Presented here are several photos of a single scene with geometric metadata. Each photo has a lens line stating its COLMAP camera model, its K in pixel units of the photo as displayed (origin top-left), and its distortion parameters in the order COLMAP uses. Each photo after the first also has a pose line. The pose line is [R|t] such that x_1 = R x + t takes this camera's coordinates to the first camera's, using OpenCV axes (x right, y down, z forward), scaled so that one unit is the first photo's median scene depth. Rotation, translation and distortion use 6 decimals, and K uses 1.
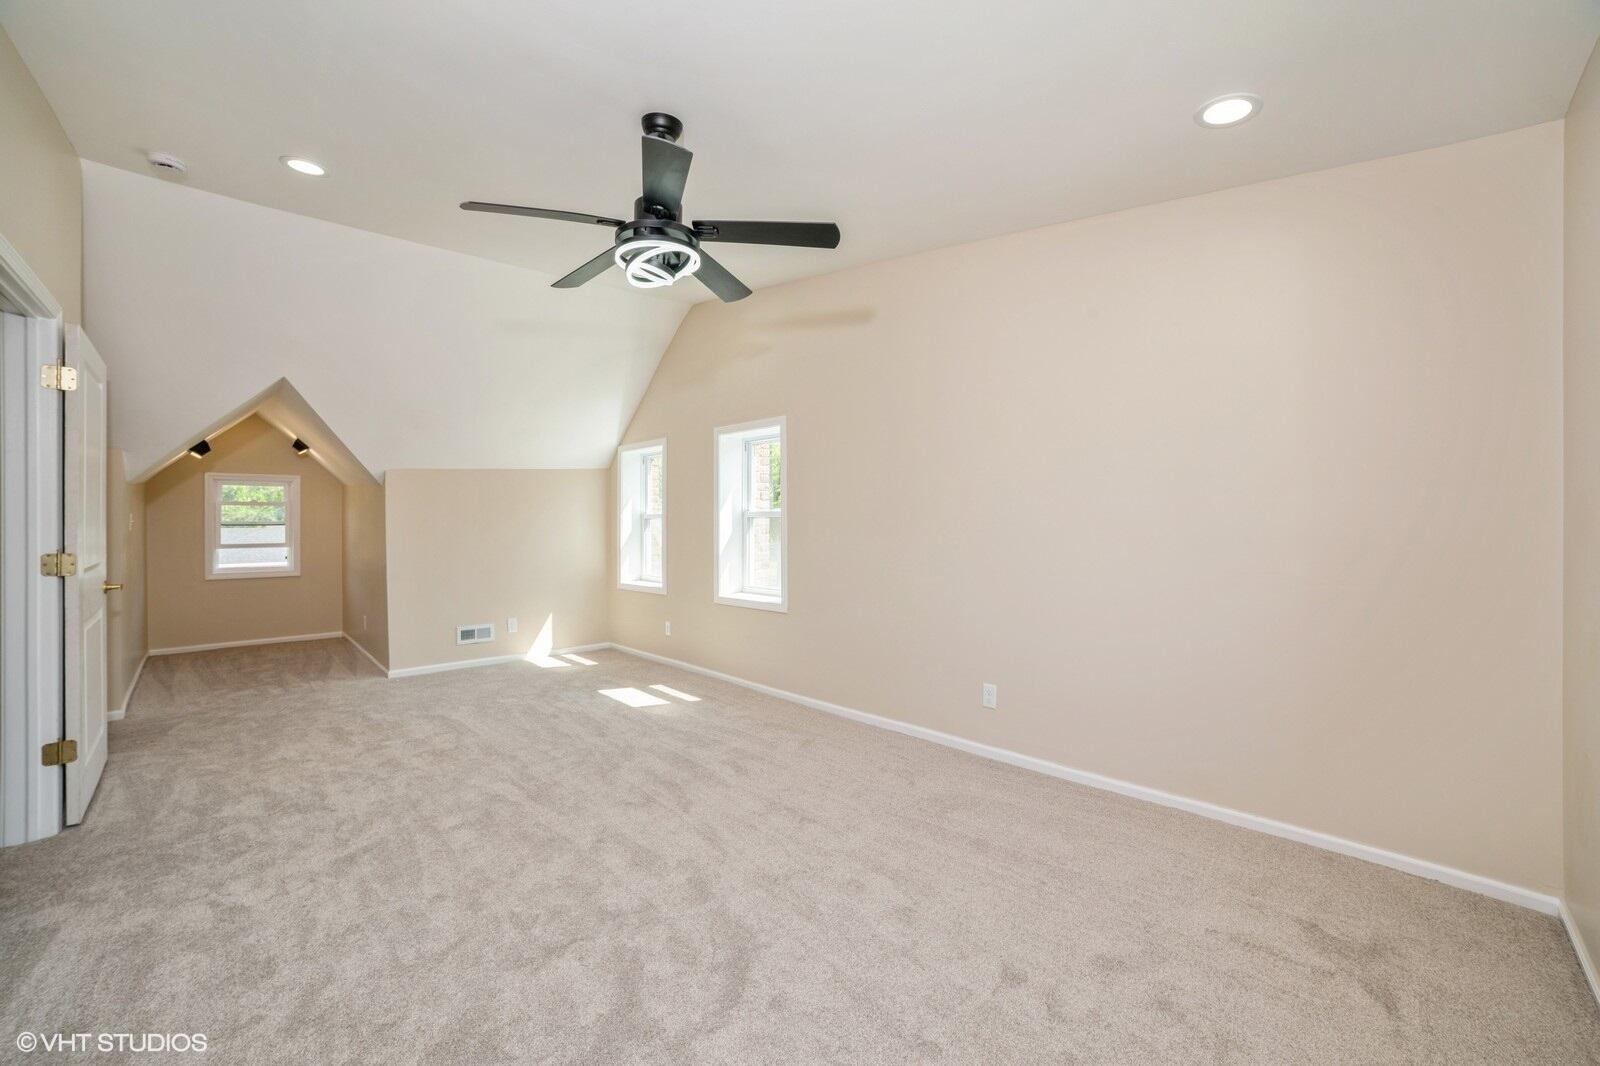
lens RADIAL K [[663.7, 0, 804.8], [0, 663.7, 535.2], [0, 0, 1]] dist [0.001450, 0.001551]
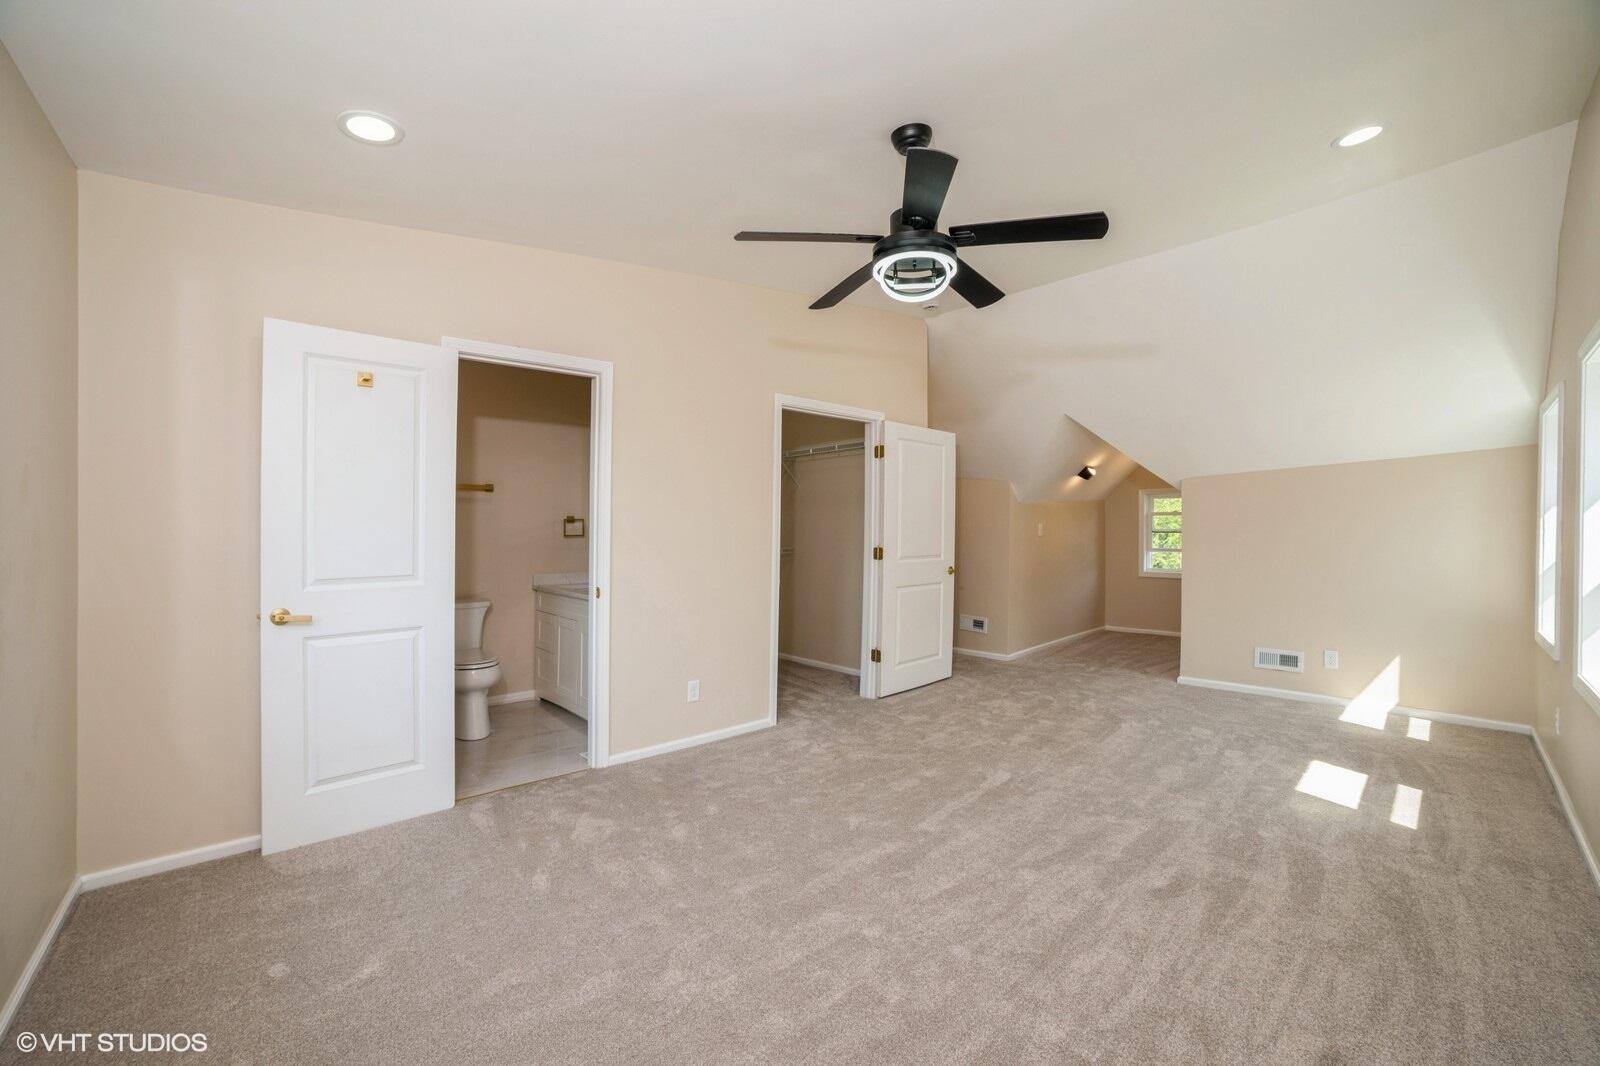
lens RADIAL K [[655.6, 0, 806.9], [0, 655.6, 534.5], [0, 0, 1]] dist [-0.000944, 0.000293]
pose [[0.038524, -0.001118, -0.999257, 0.490440], [-0.016961, 0.999855, -0.001772, -0.002612], [0.999114, 0.017016, 0.038500, 0.531288]]
